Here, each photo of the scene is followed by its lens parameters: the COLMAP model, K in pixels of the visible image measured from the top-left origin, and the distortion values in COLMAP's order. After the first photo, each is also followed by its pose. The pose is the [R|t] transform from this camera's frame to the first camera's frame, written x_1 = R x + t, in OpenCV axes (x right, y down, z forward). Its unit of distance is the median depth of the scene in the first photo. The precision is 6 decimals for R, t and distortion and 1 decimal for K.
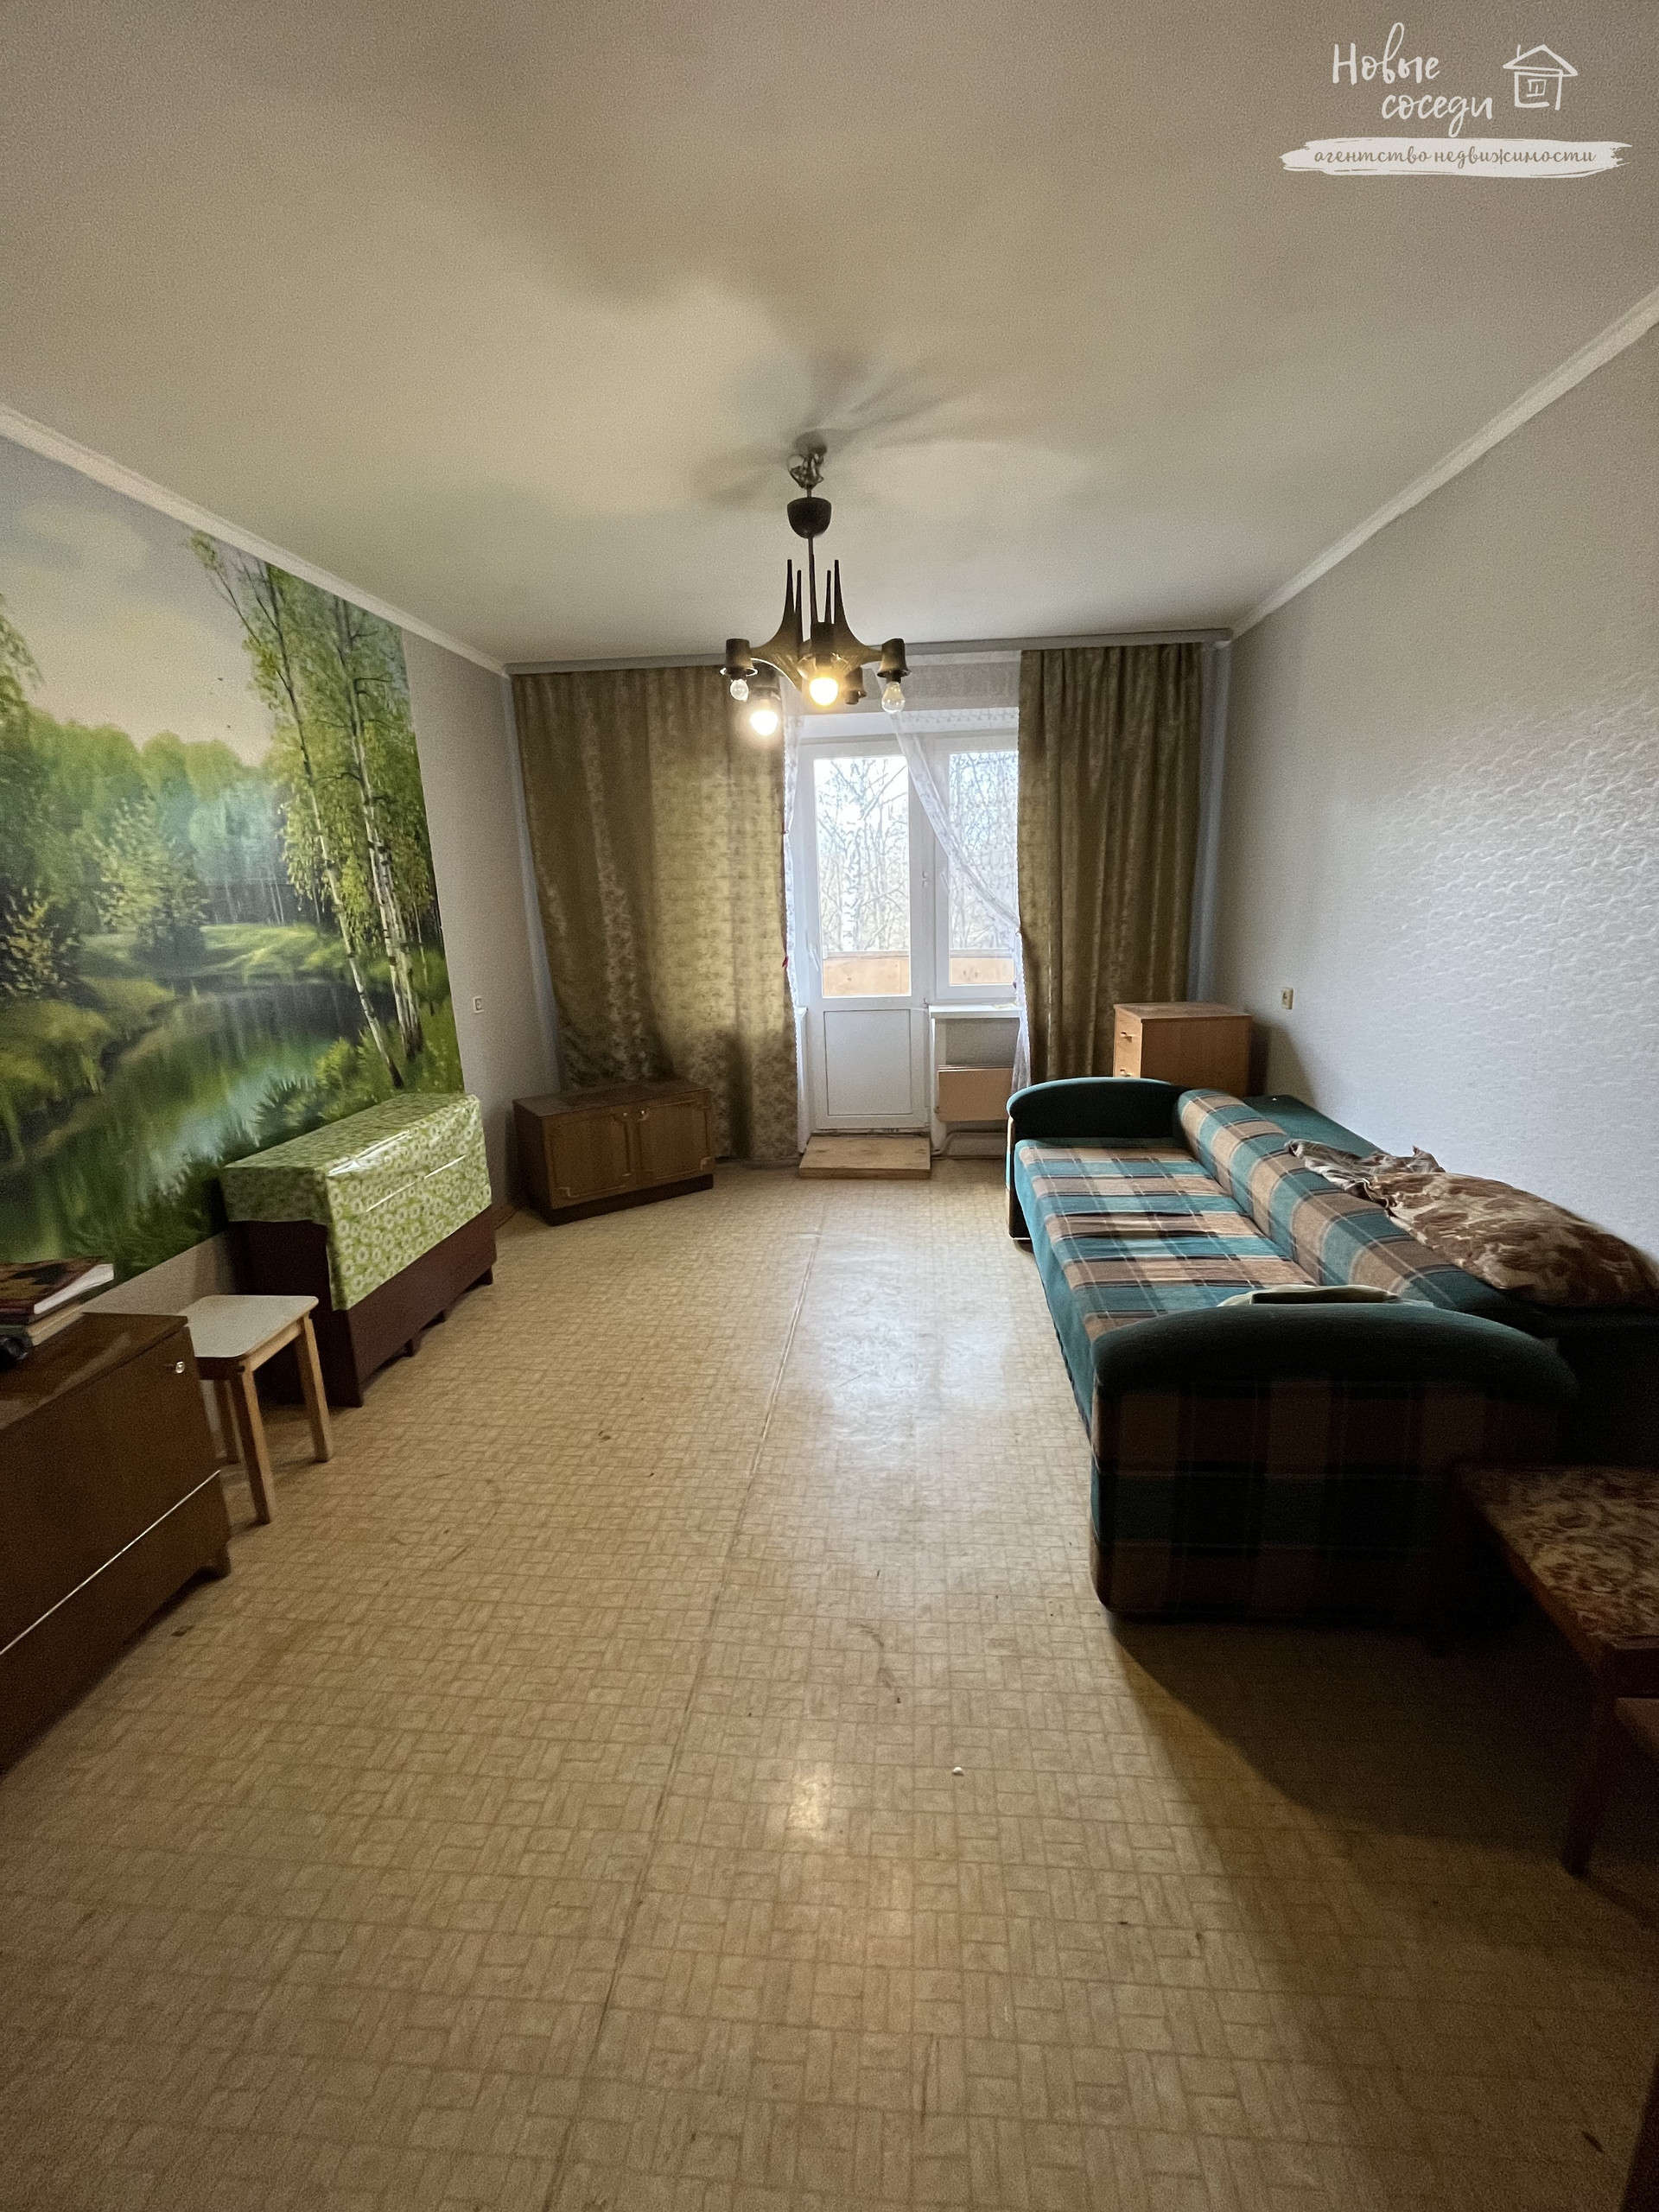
lens RADIAL K [[890.1, 0, 835.2], [0, 890.1, 1097.4], [0, 0, 1]] dist [-0.003450, 0.000057]
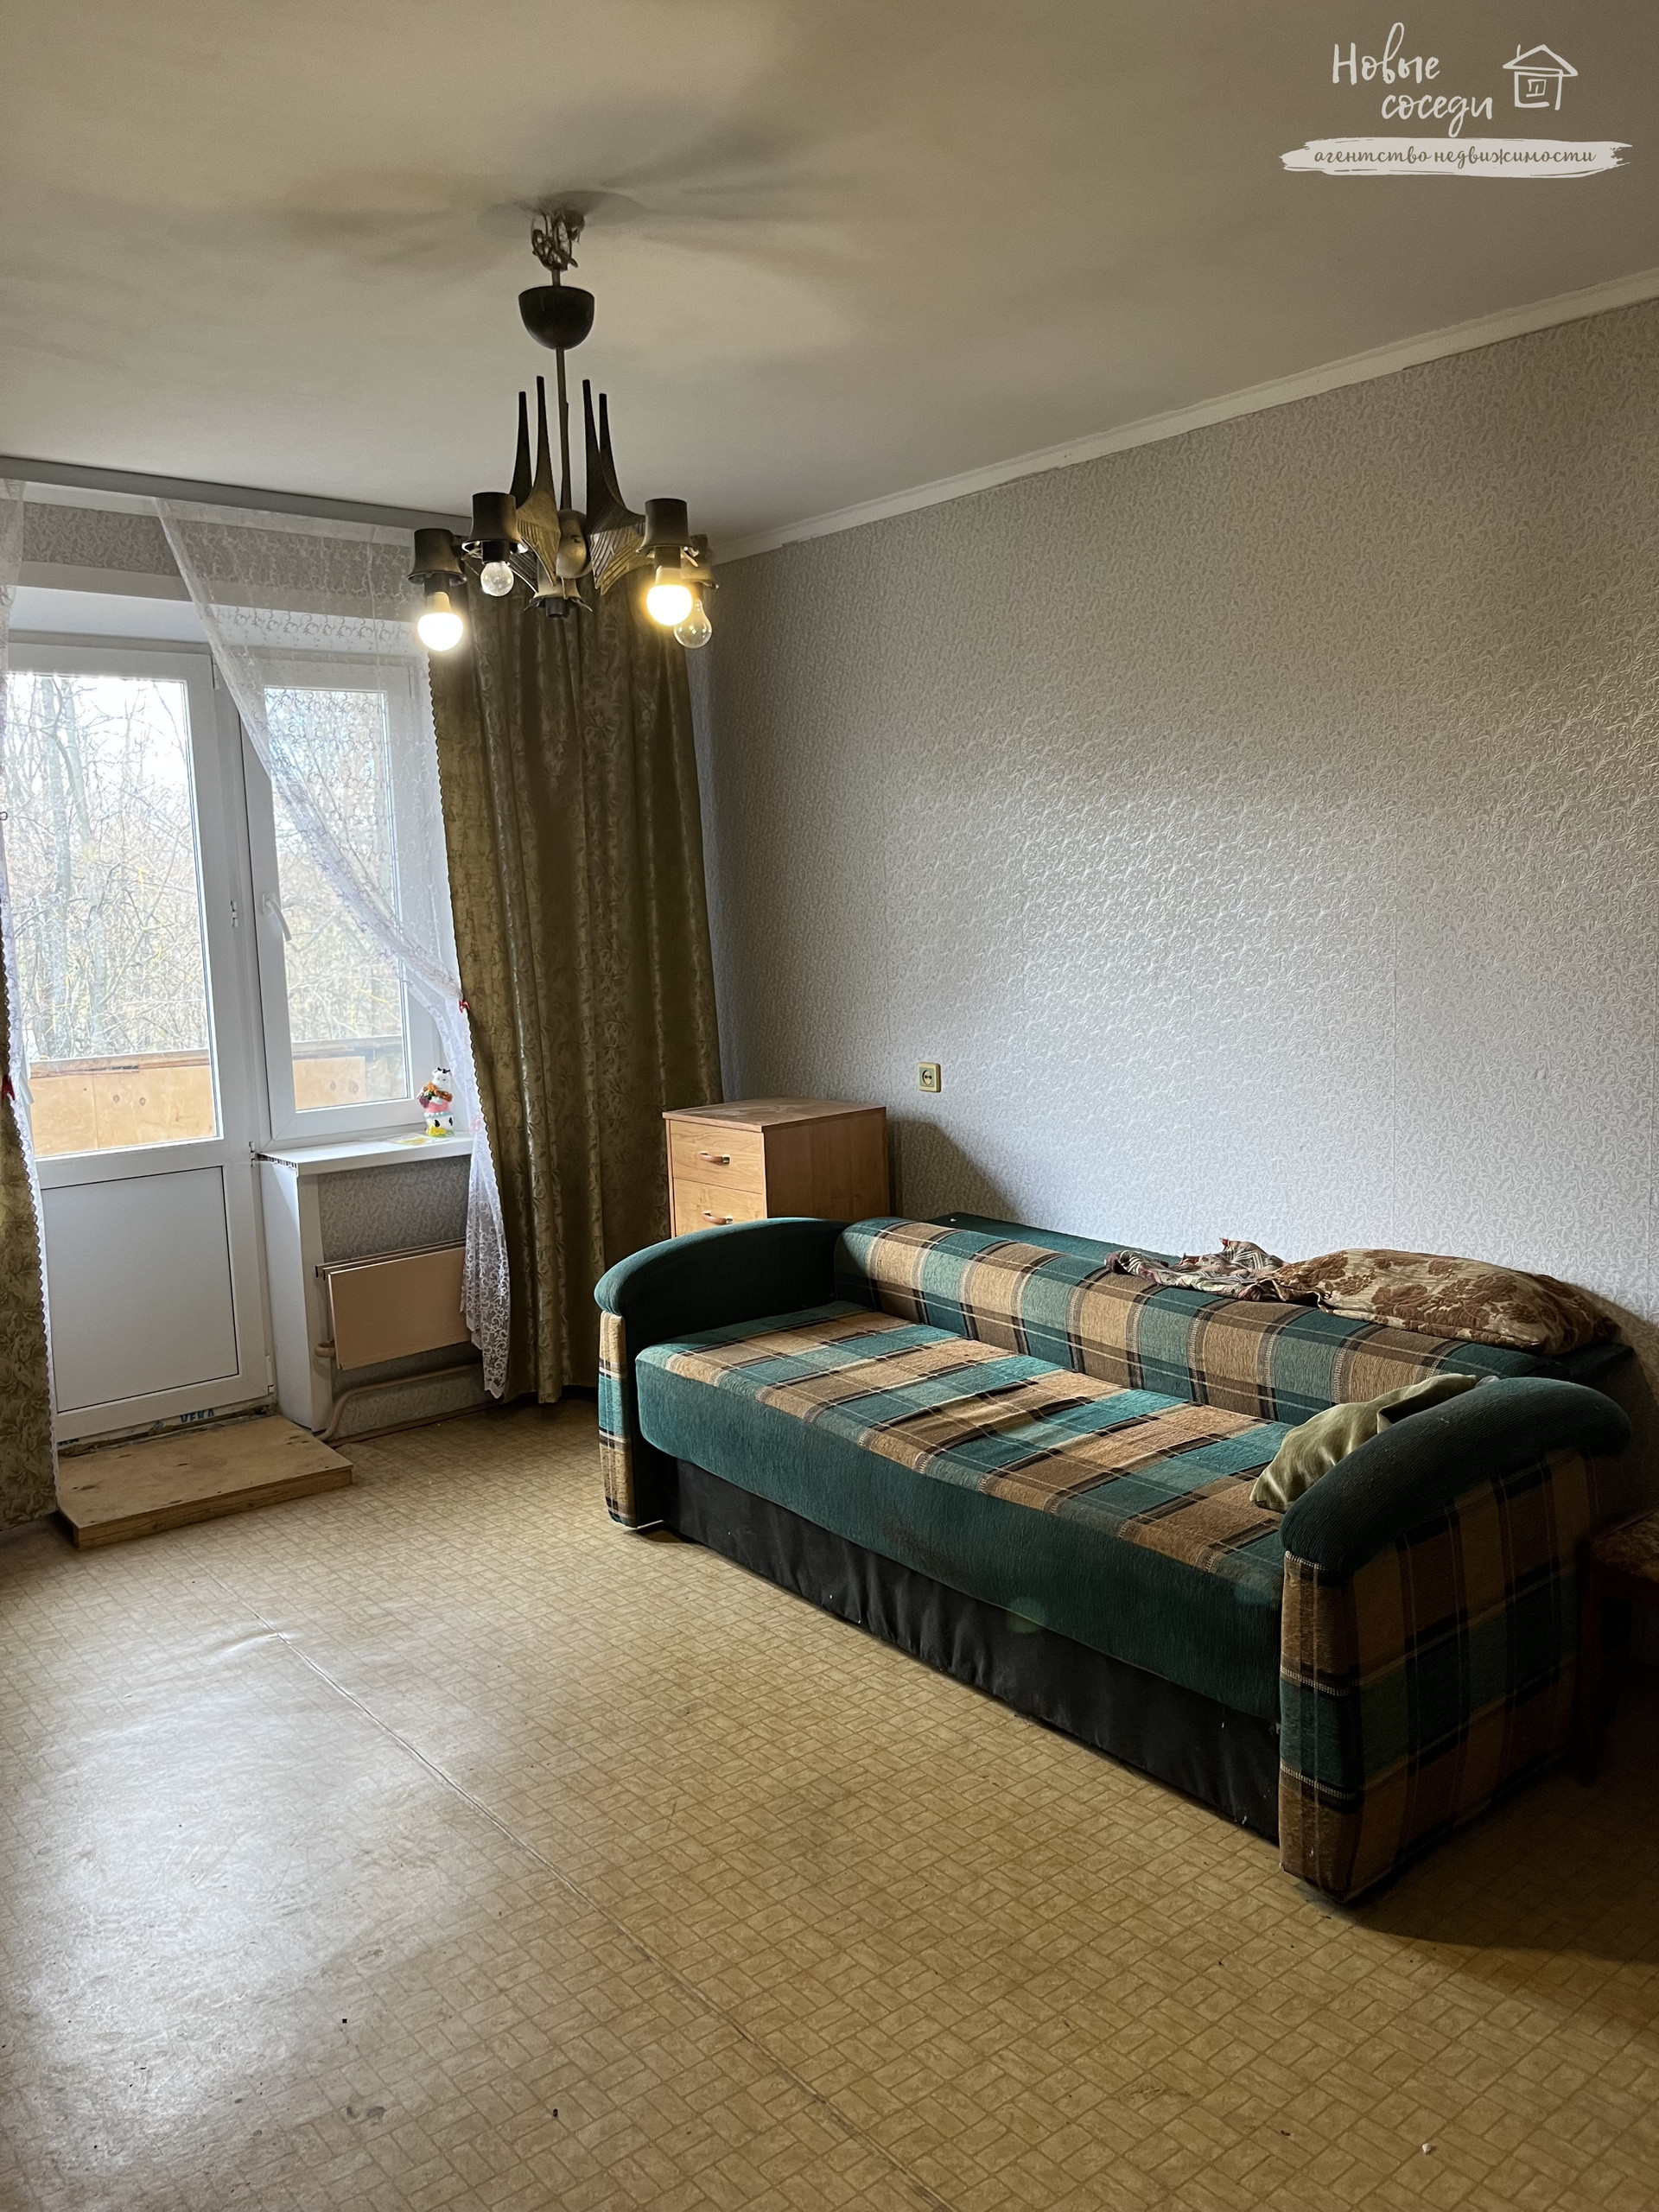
lens RADIAL K [[1684.3, 0, 832.4], [0, 1684.3, 1101.2], [0, 0, 1]] dist [0.027434, -0.018243]
pose [[0.708889, -0.079727, 0.700800, -0.618301], [0.170270, 0.983548, -0.060342, -0.032442], [-0.684460, 0.162101, 0.710801, 0.132522]]
